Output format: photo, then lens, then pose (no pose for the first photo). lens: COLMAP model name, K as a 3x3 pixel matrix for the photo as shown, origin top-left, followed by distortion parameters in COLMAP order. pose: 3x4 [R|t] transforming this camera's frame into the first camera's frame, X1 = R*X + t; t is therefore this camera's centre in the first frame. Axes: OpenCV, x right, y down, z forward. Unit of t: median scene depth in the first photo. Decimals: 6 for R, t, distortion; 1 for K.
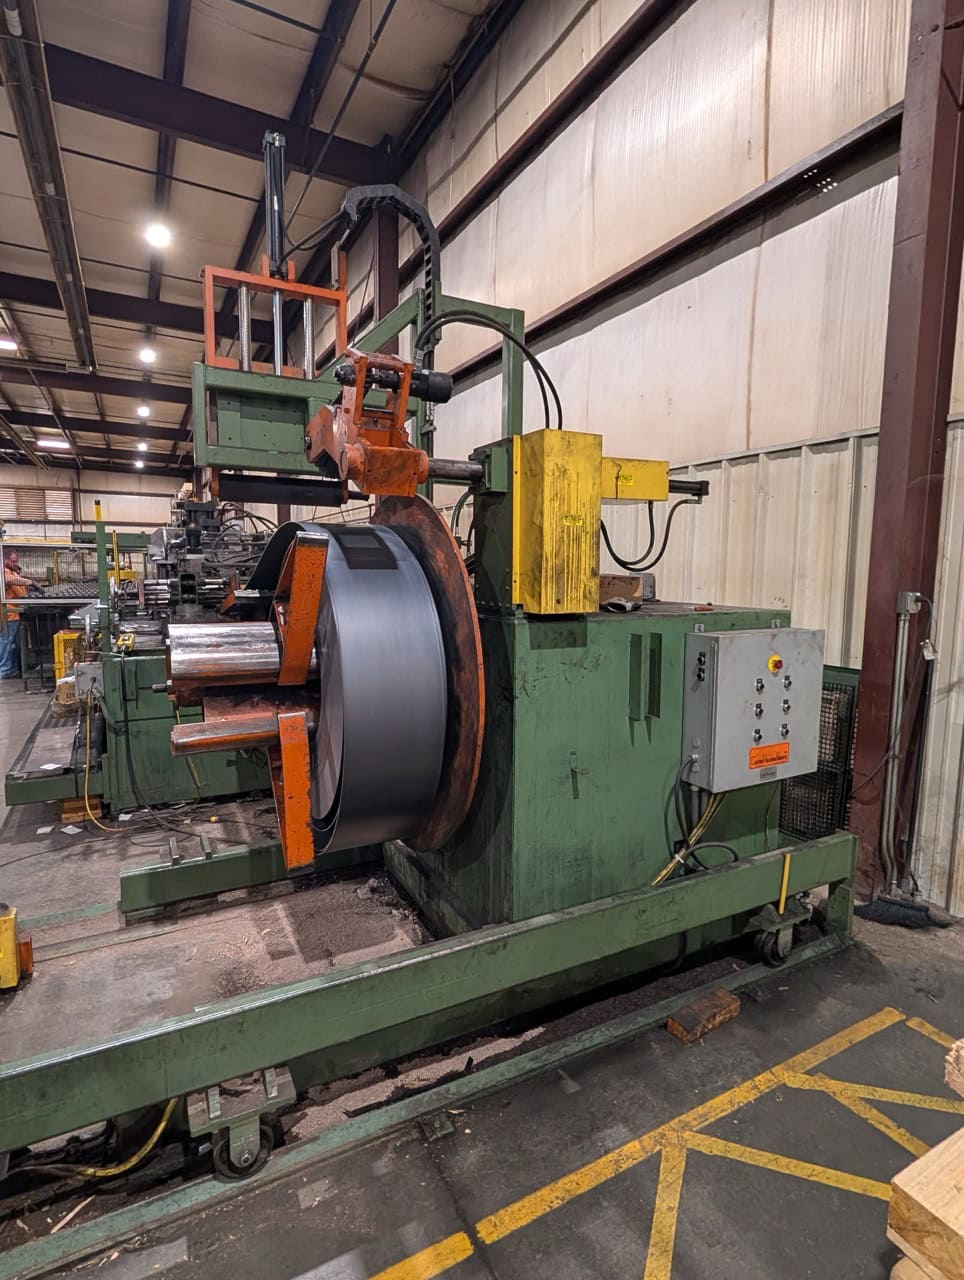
lens RADIAL K [[682.3, 0, 482.0], [0, 682.3, 640.0], [0, 0, 1]] dist [-0.001401, -0.000837]
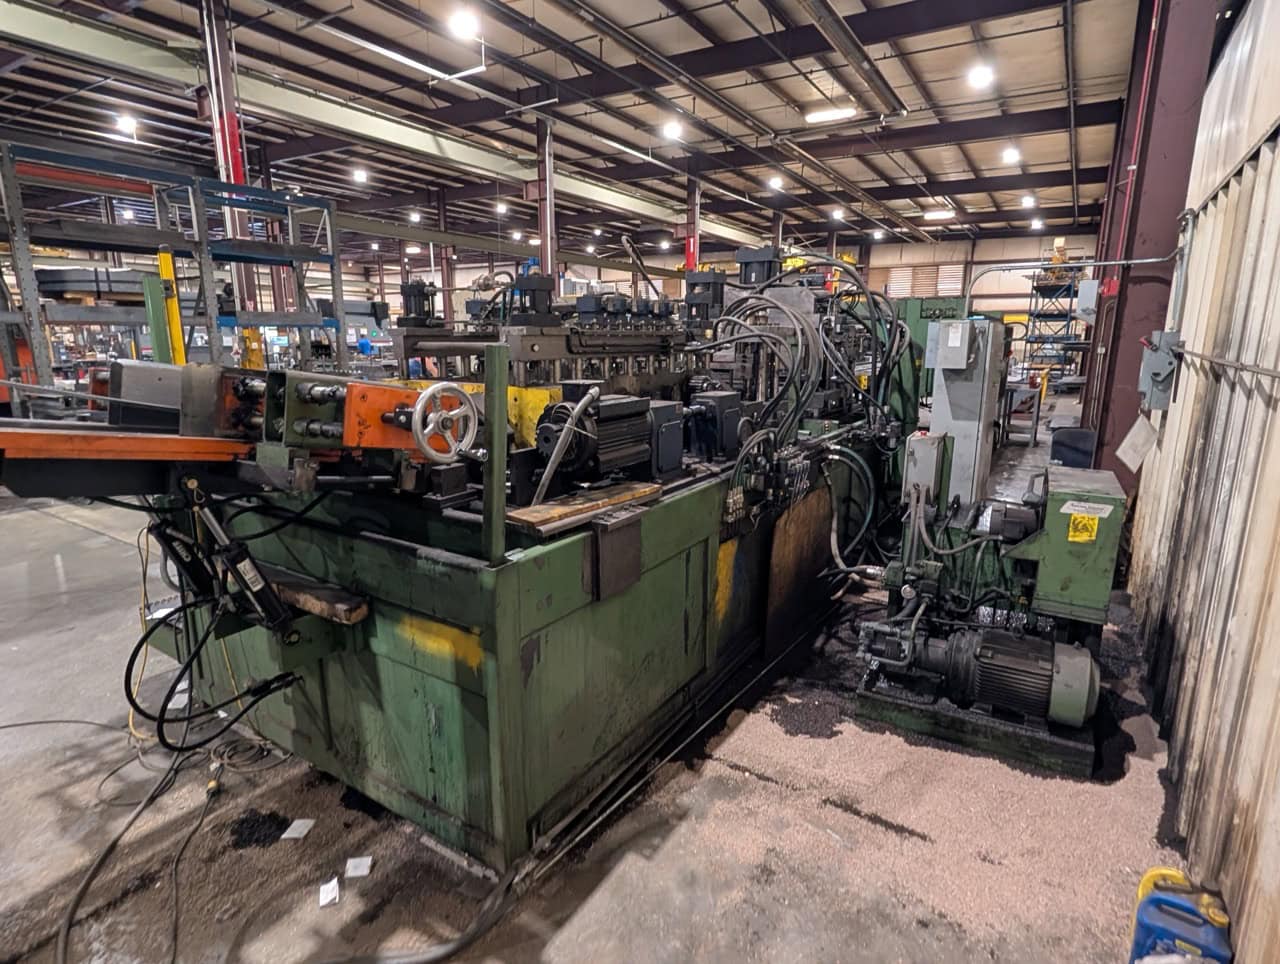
lens RADIAL K [[682.3, 0, 640.0], [0, 682.3, 482.0], [0, 0, 1]] dist [-0.001401, -0.000837]
pose [[0.506249, 0.172090, -0.845042, 0.039048], [-0.093920, 0.985061, 0.144339, -0.018197], [0.857258, 0.006295, 0.514849, 0.167969]]
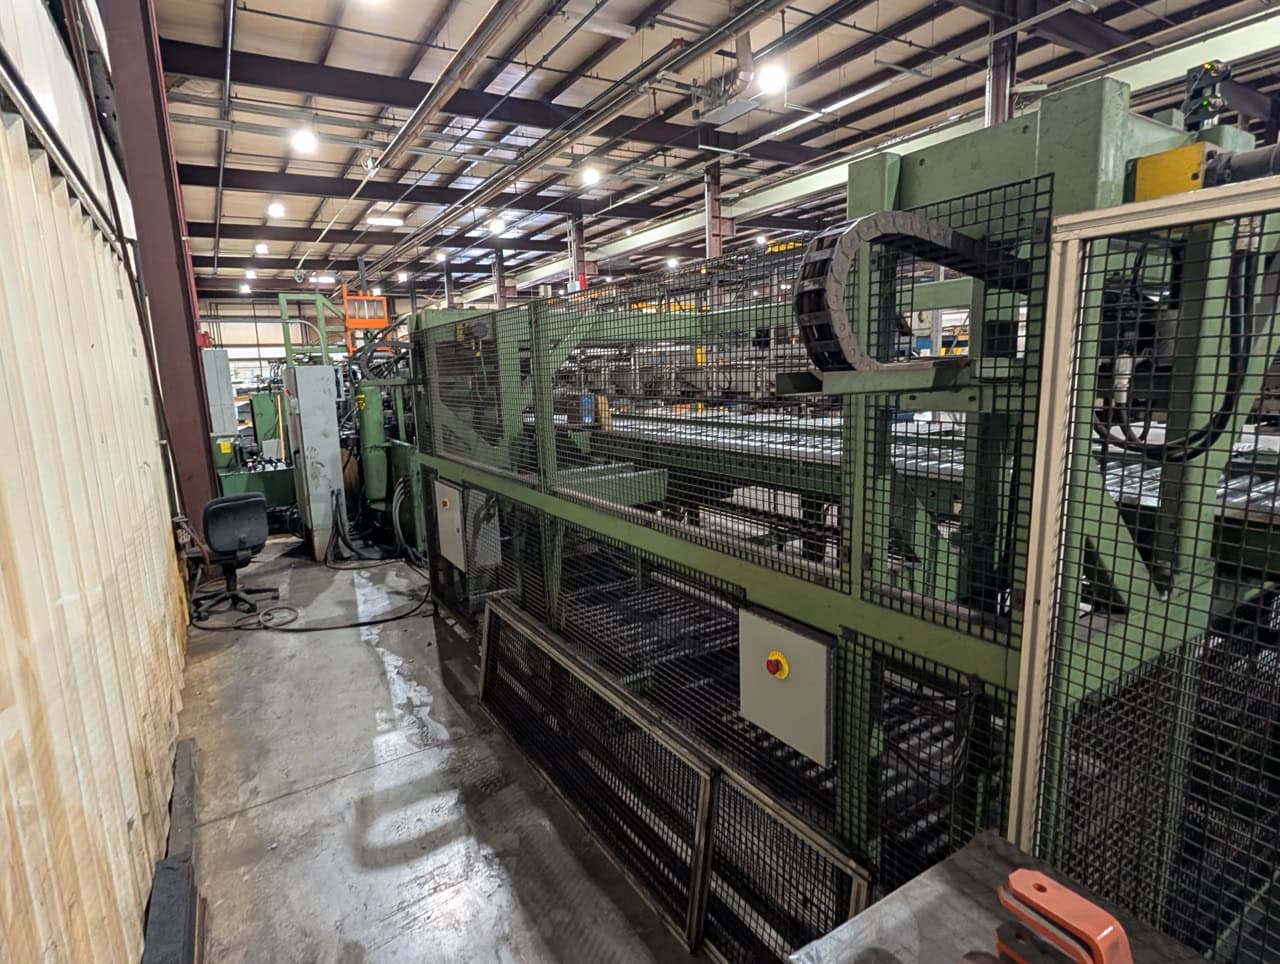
lens RADIAL K [[682.3, 0, 640.0], [0, 682.3, 482.0], [0, 0, 1]] dist [-0.001401, -0.000837]
pose [[-0.995905, 0.034092, -0.083734, -0.451208], [0.010332, 0.963026, 0.269210, -0.122962], [0.089816, 0.267242, -0.959435, 1.133531]]
